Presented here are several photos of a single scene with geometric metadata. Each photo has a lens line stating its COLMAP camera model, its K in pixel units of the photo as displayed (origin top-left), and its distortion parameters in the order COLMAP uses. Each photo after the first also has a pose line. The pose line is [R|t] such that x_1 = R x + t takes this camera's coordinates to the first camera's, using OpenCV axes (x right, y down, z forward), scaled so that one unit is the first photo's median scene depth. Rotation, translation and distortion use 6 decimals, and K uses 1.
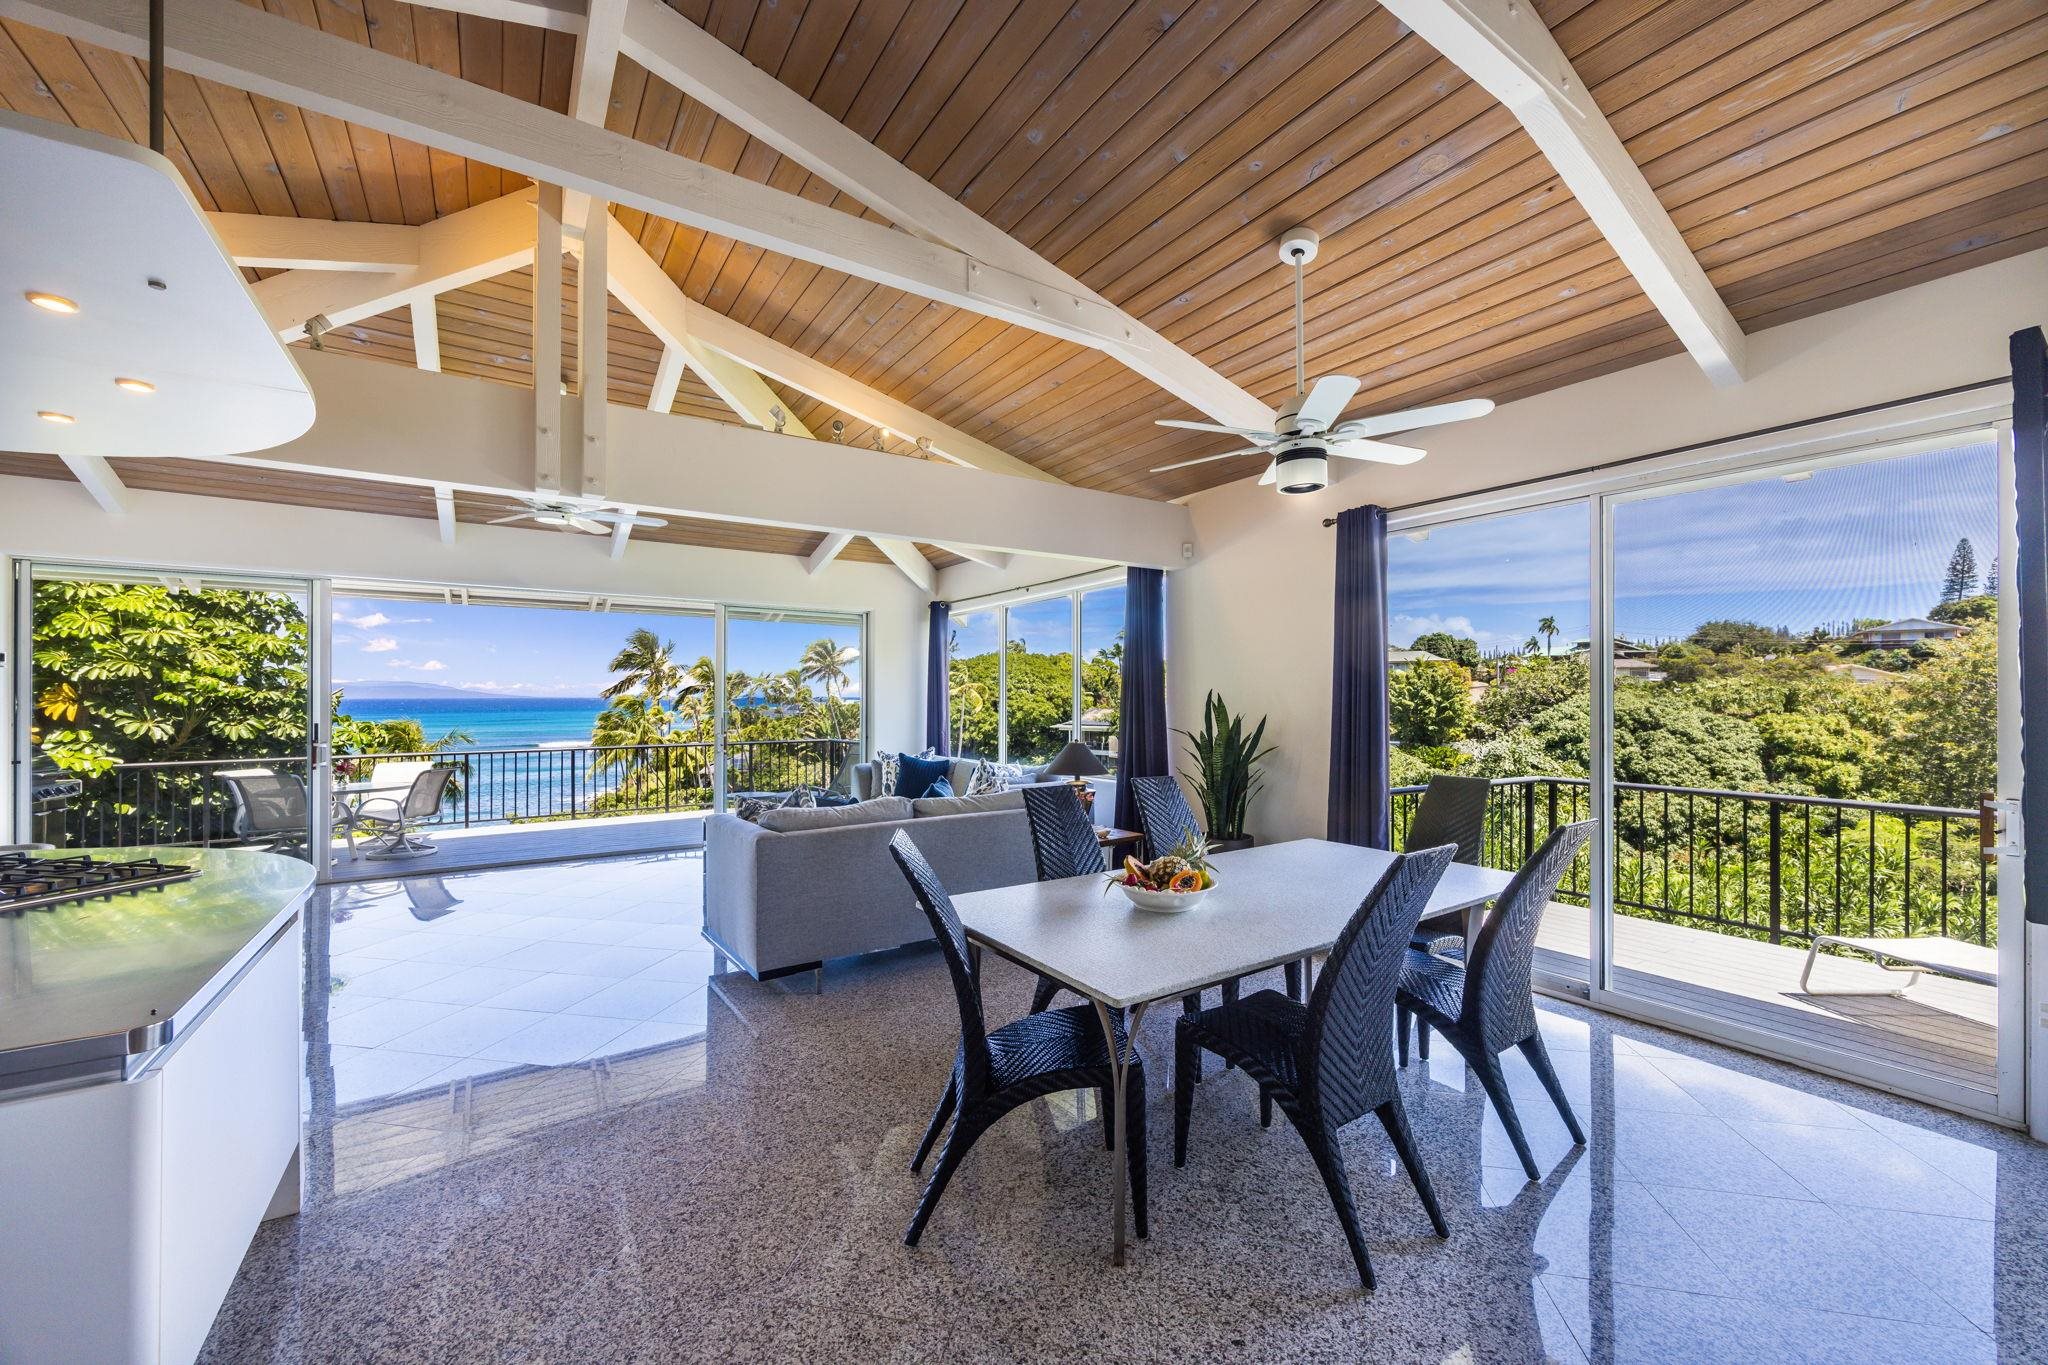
lens RADIAL K [[779.3, 0, 1033.3], [0, 779.3, 686.3], [0, 0, 1]] dist [-0.006502, -0.002382]
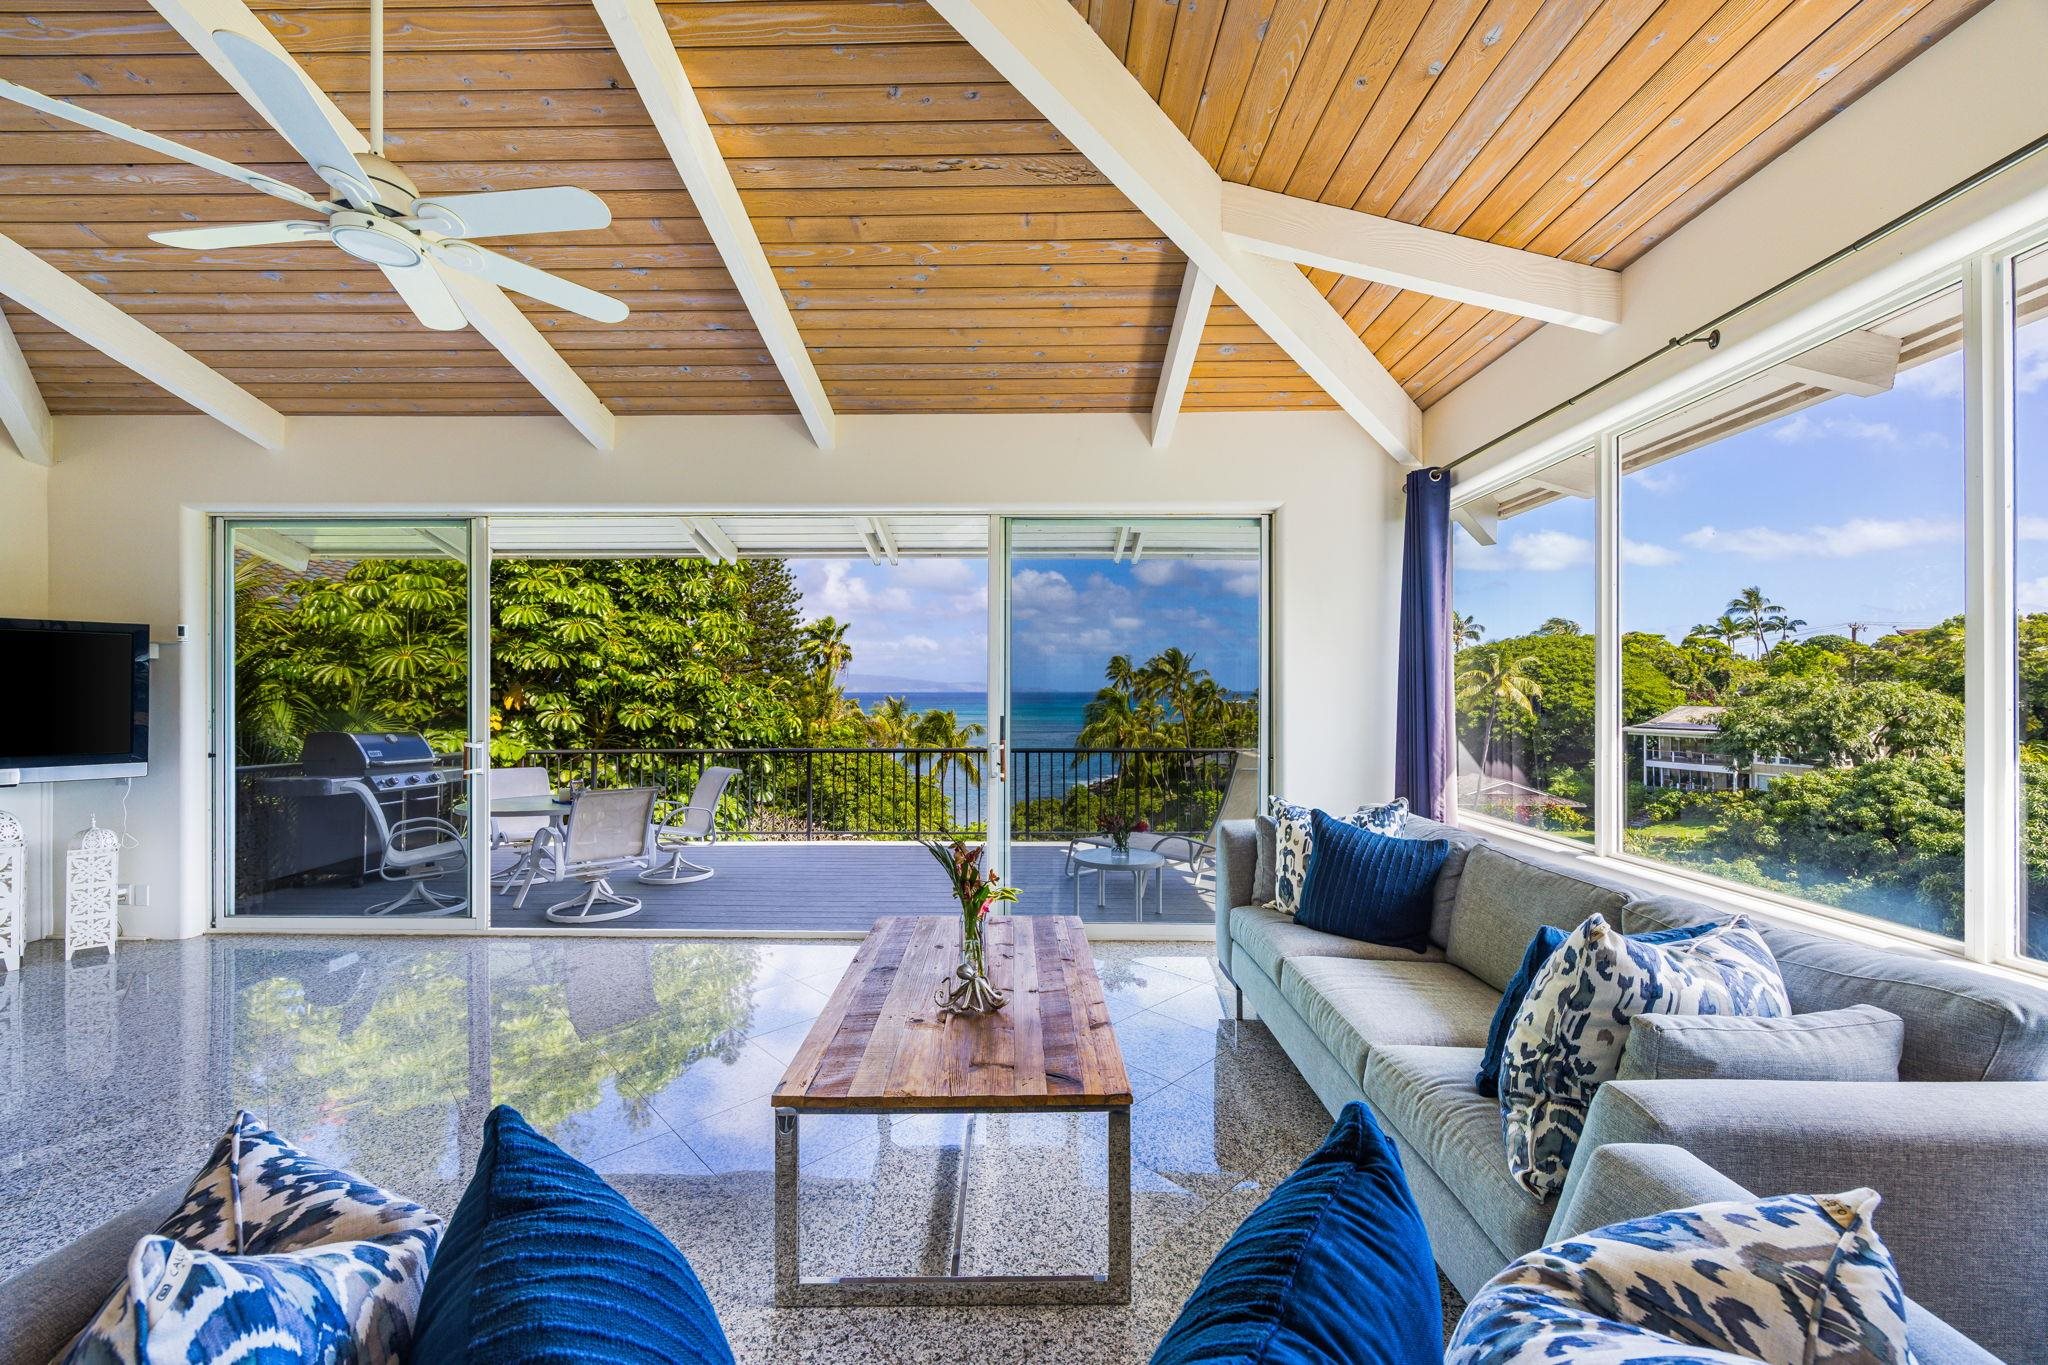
lens RADIAL K [[779.3, 0, 1026.0], [0, 779.3, 689.0], [0, 0, 1]] dist [-0.006502, -0.002382]
pose [[0.813575, 0.000276, -0.581460, -0.047396], [0.006426, 0.999935, 0.009465, 0.014418], [0.581424, -0.011437, 0.813520, 0.494019]]
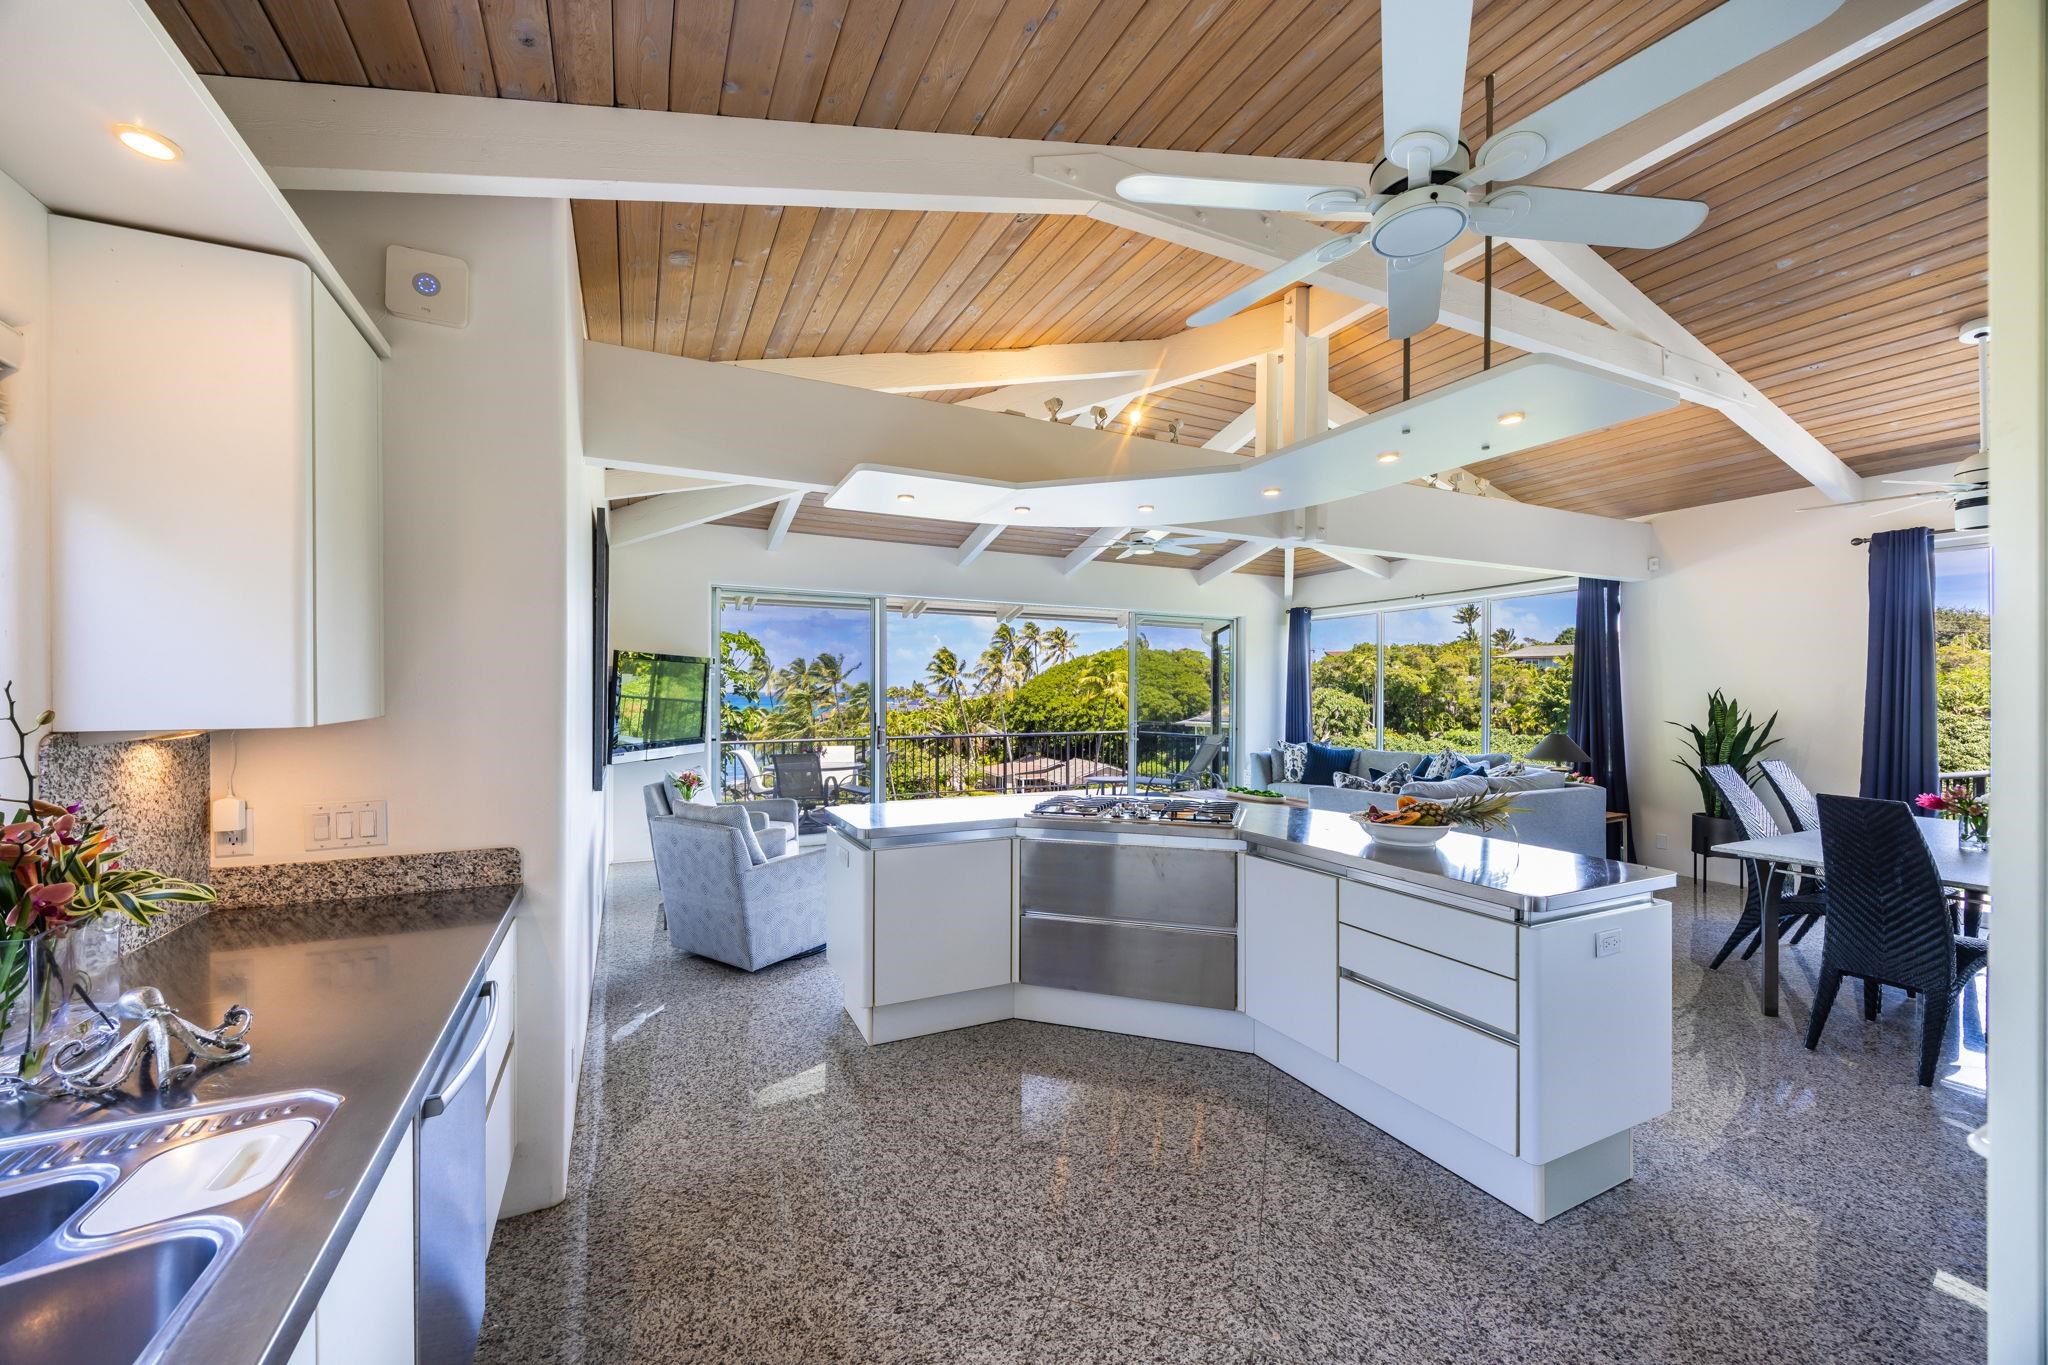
lens RADIAL K [[779.3, 0, 1016.7], [0, 779.3, 693.3], [0, 0, 1]] dist [-0.006502, -0.002382]
pose [[0.989590, 0.003510, -0.143871, -0.364555], [-0.001474, 0.999897, 0.014252, -0.001574], [0.143906, -0.013892, 0.989494, -0.158465]]
